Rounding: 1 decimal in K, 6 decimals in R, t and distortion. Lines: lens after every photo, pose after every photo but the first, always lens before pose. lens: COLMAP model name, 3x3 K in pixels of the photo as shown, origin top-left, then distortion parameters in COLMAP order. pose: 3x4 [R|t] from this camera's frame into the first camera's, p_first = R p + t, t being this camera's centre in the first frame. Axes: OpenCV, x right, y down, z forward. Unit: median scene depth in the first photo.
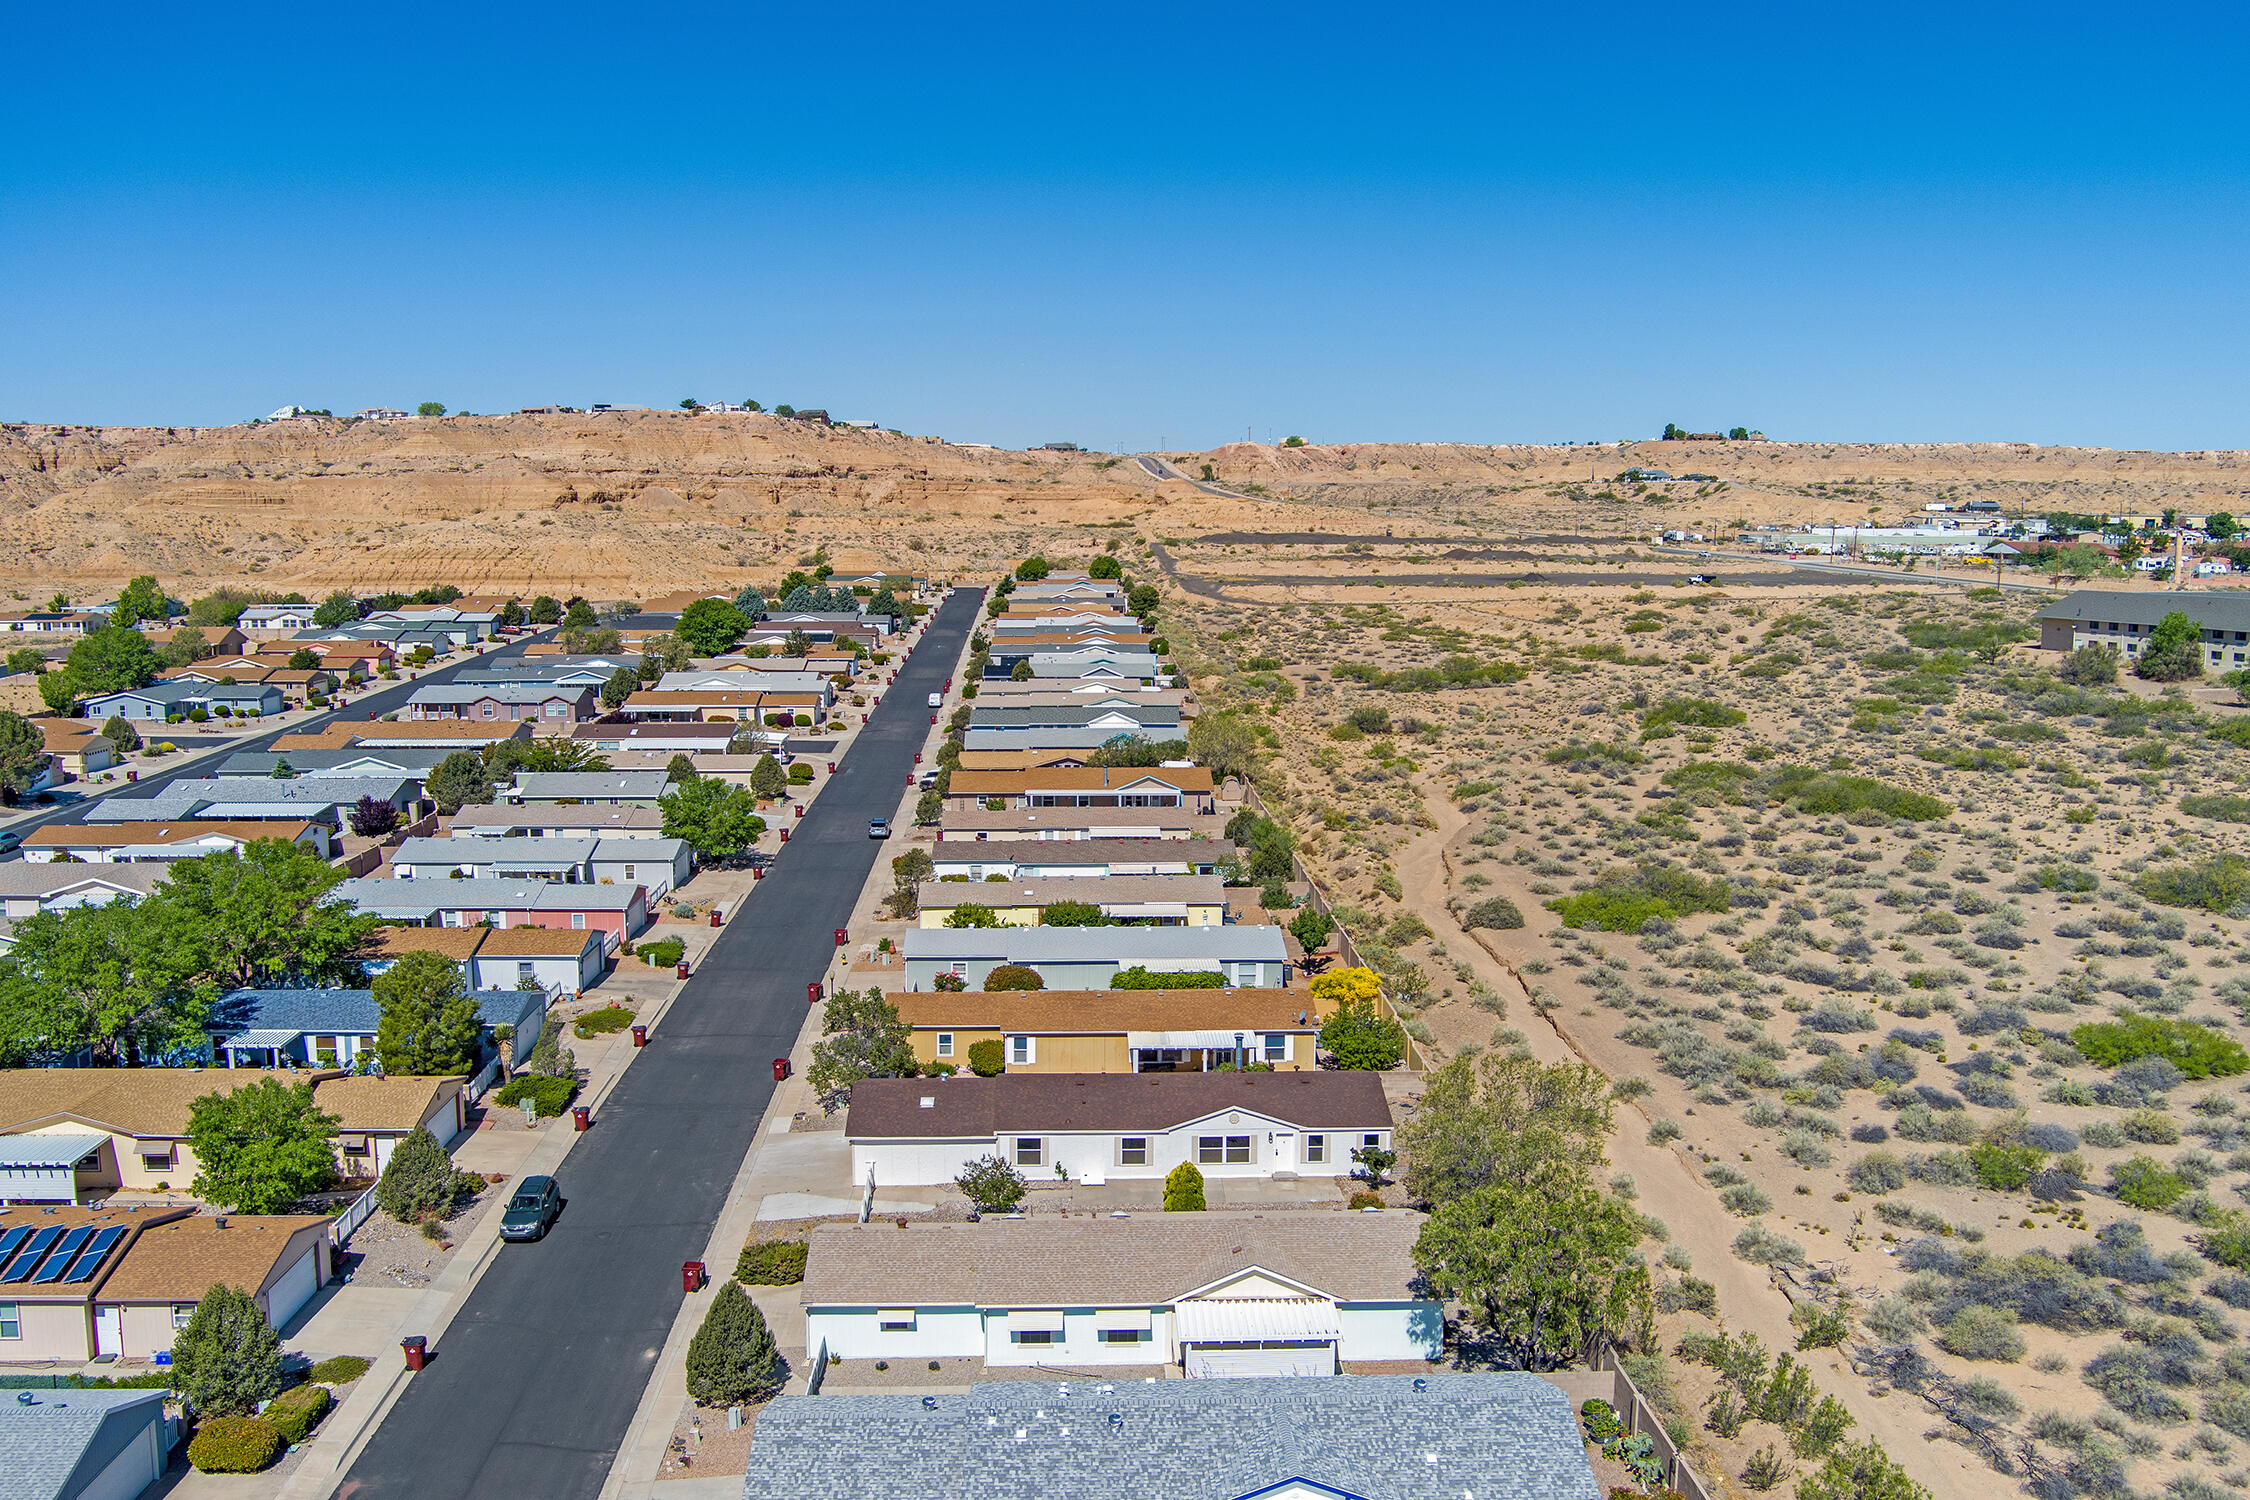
lens RADIAL K [[1813.4, 0, 1123.8], [0, 1813.4, 757.7], [0, 0, 1]] dist [-0.071040, 0.022846]
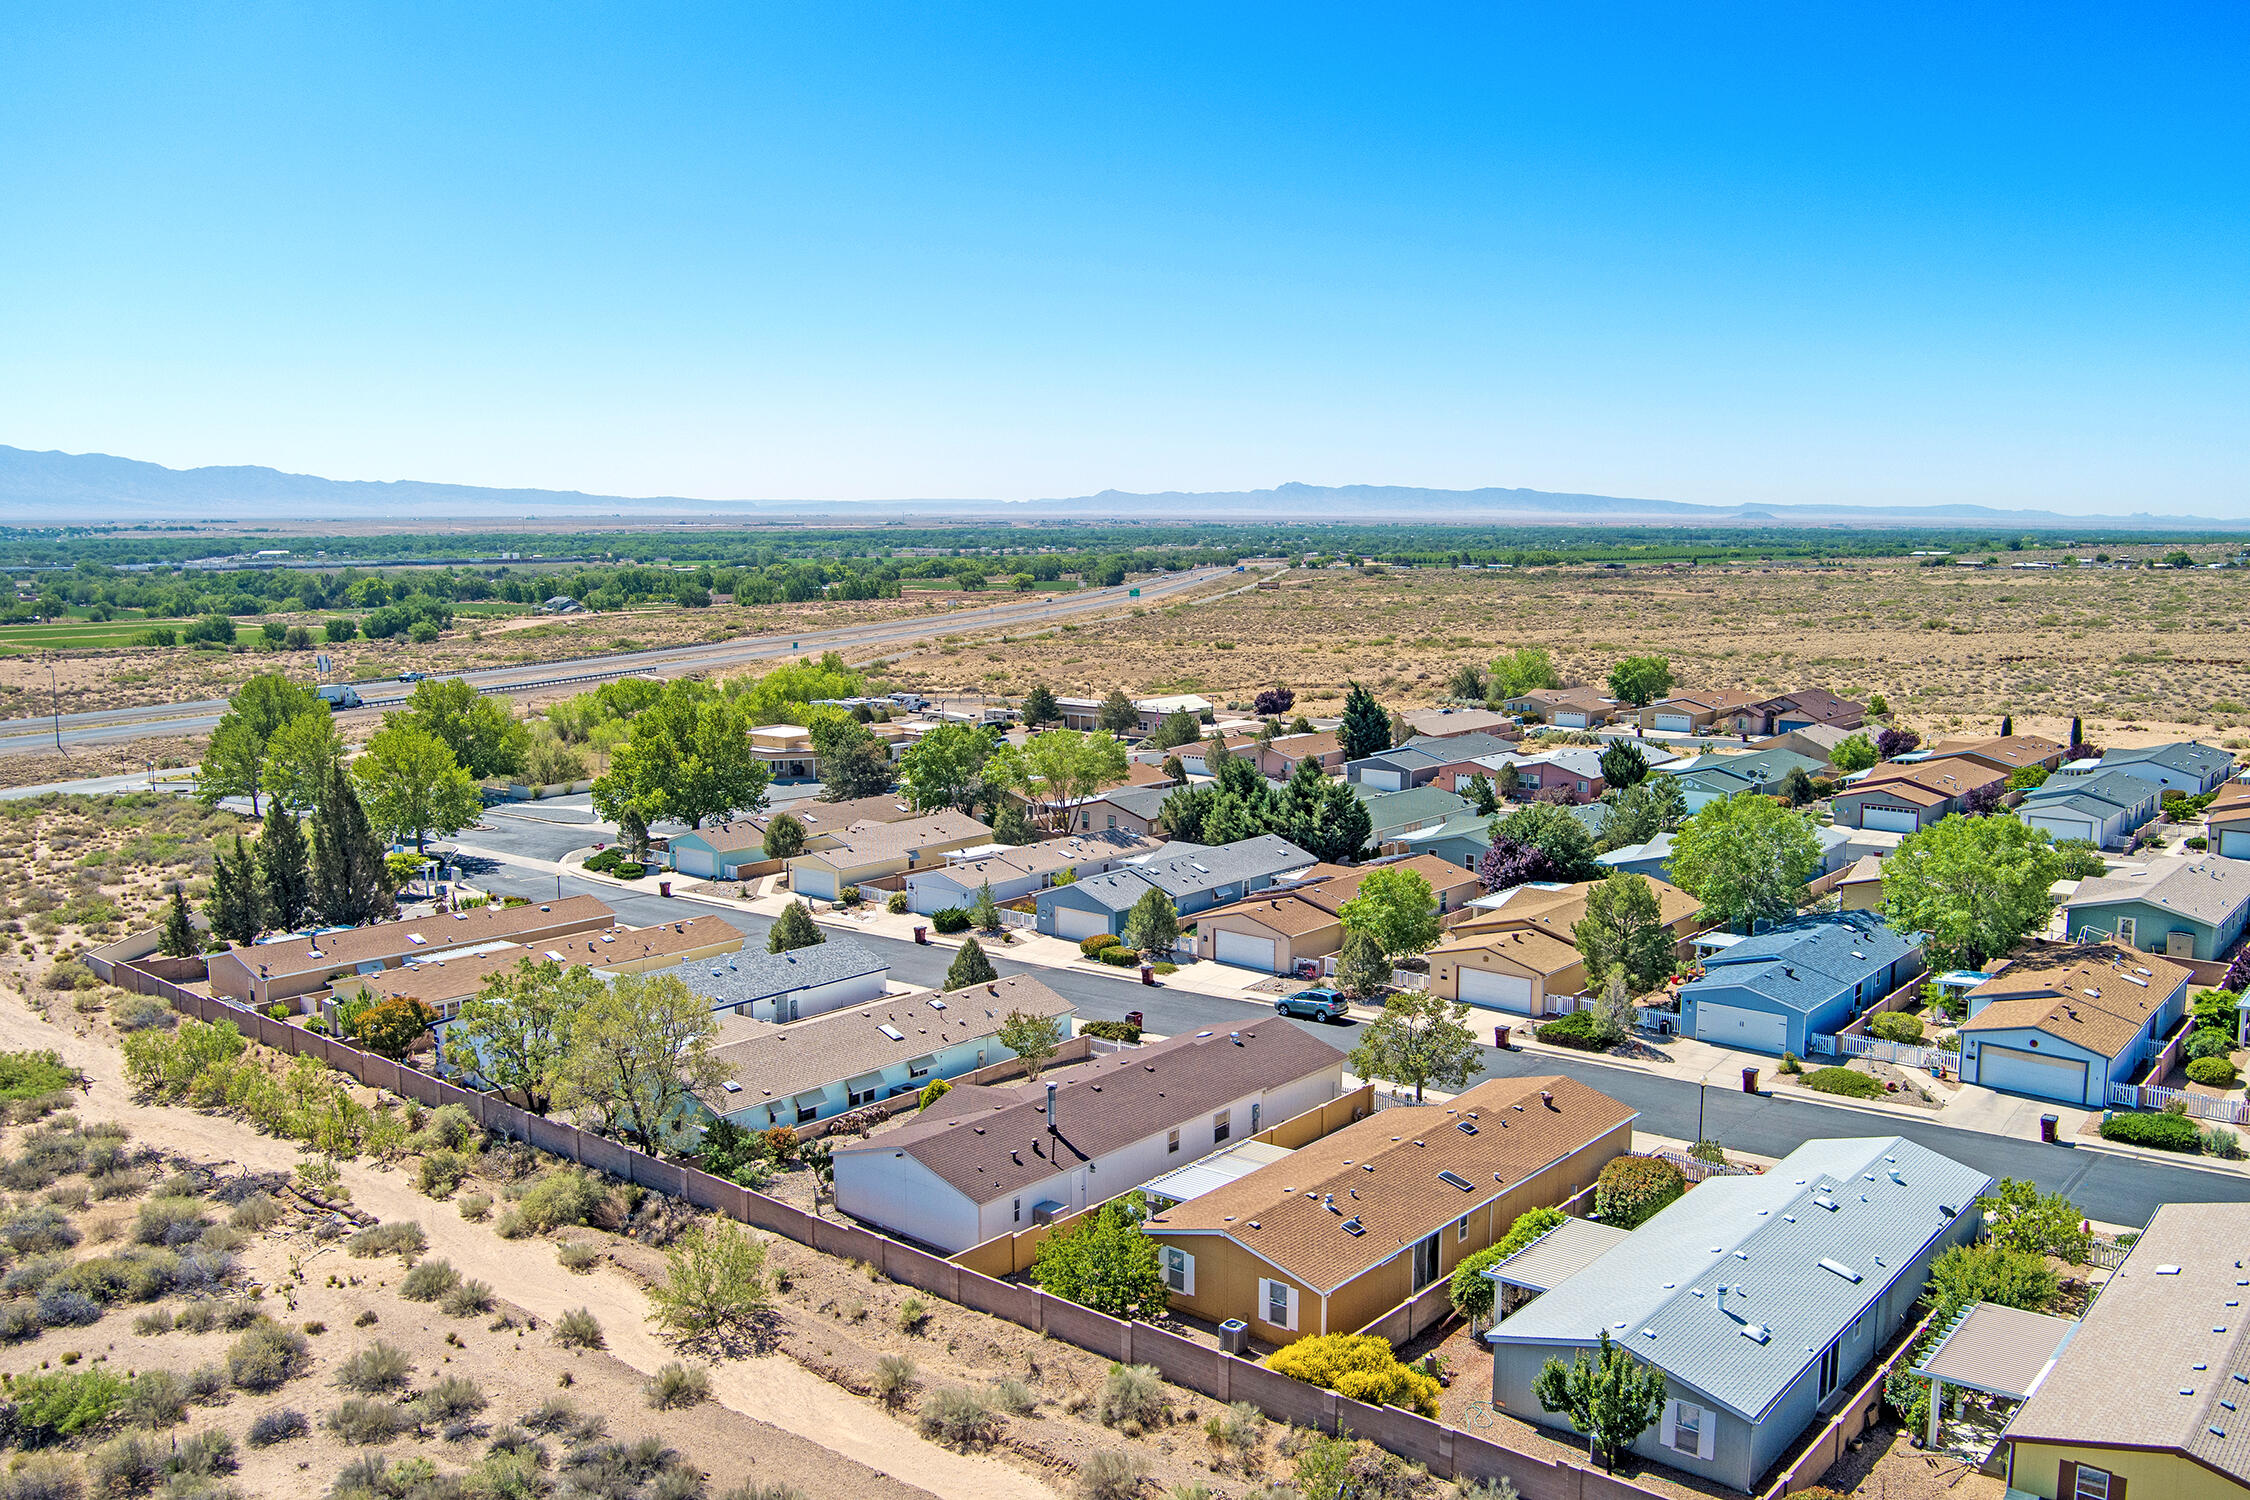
lens RADIAL K [[1813.4, 0, 1123.7], [0, 1813.4, 749.9], [0, 0, 1]] dist [-0.071040, 0.022846]
pose [[-0.677173, 0.091662, -0.730092, 0.224387], [-0.097849, 0.972181, 0.212813, -0.062082], [0.729289, 0.215550, -0.649366, 0.542506]]
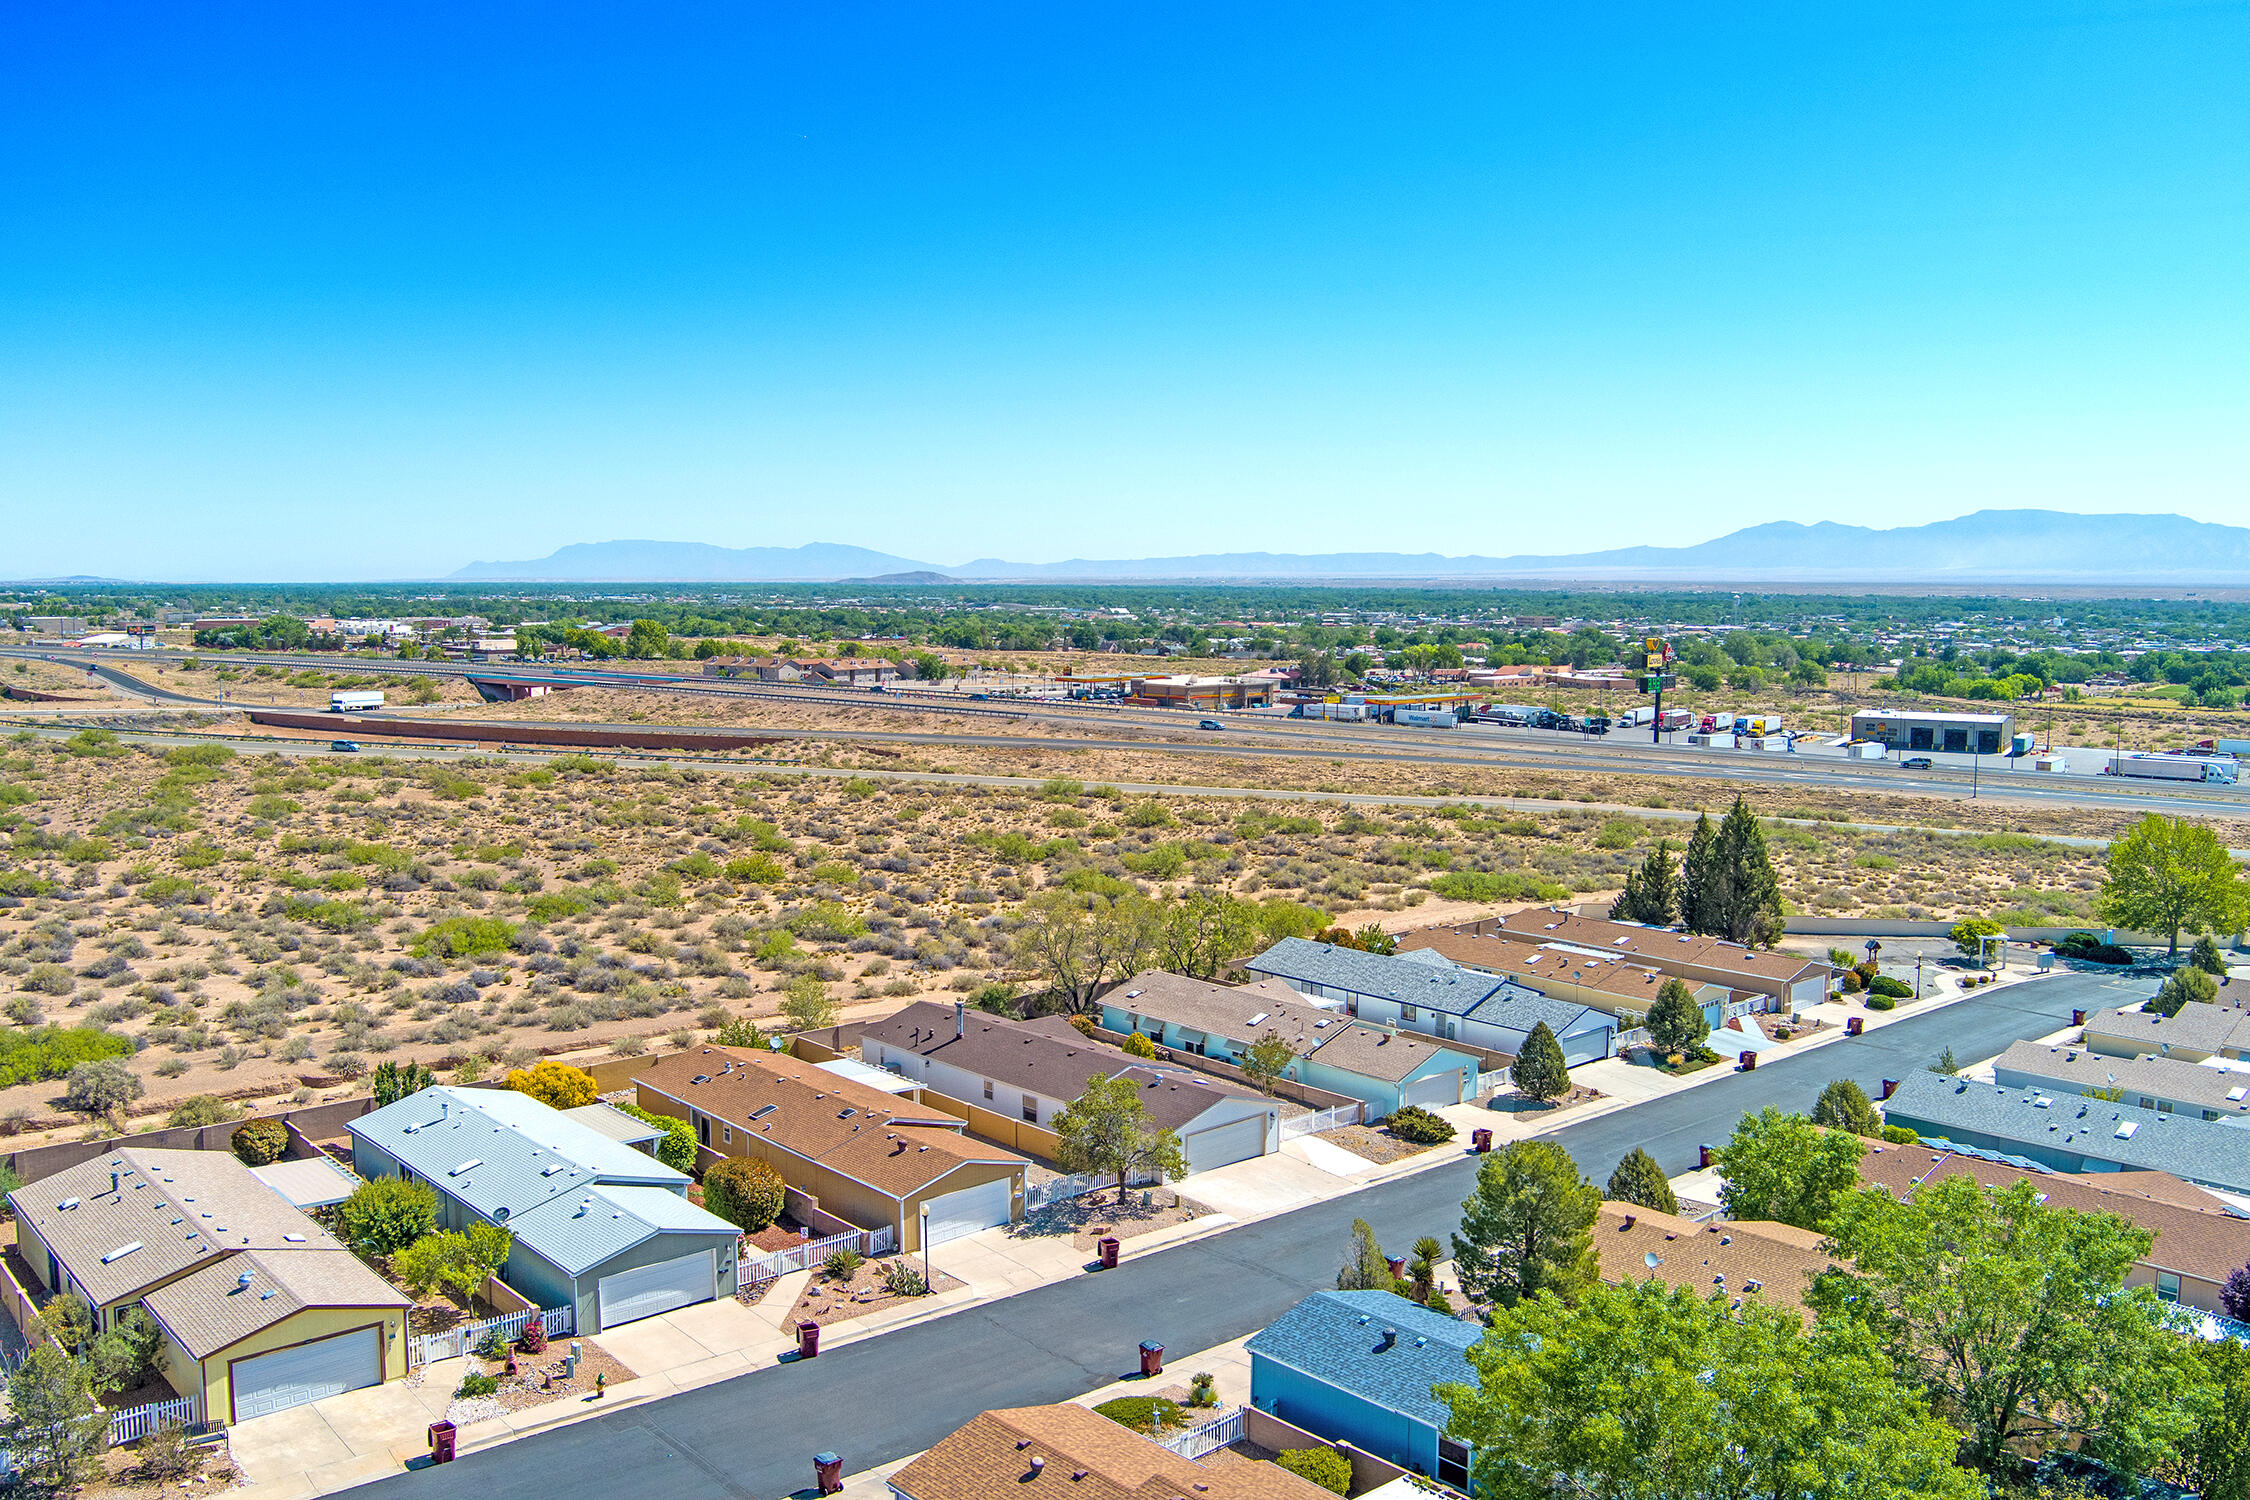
lens RADIAL K [[1813.4, 0, 1120.8], [0, 1813.4, 741.9], [0, 0, 1]] dist [-0.071040, 0.022846]
pose [[-0.639132, -0.074246, 0.765505, -0.301377], [0.095893, 0.979870, 0.175100, -0.068681], [-0.763096, 0.185319, -0.619146, 0.564572]]
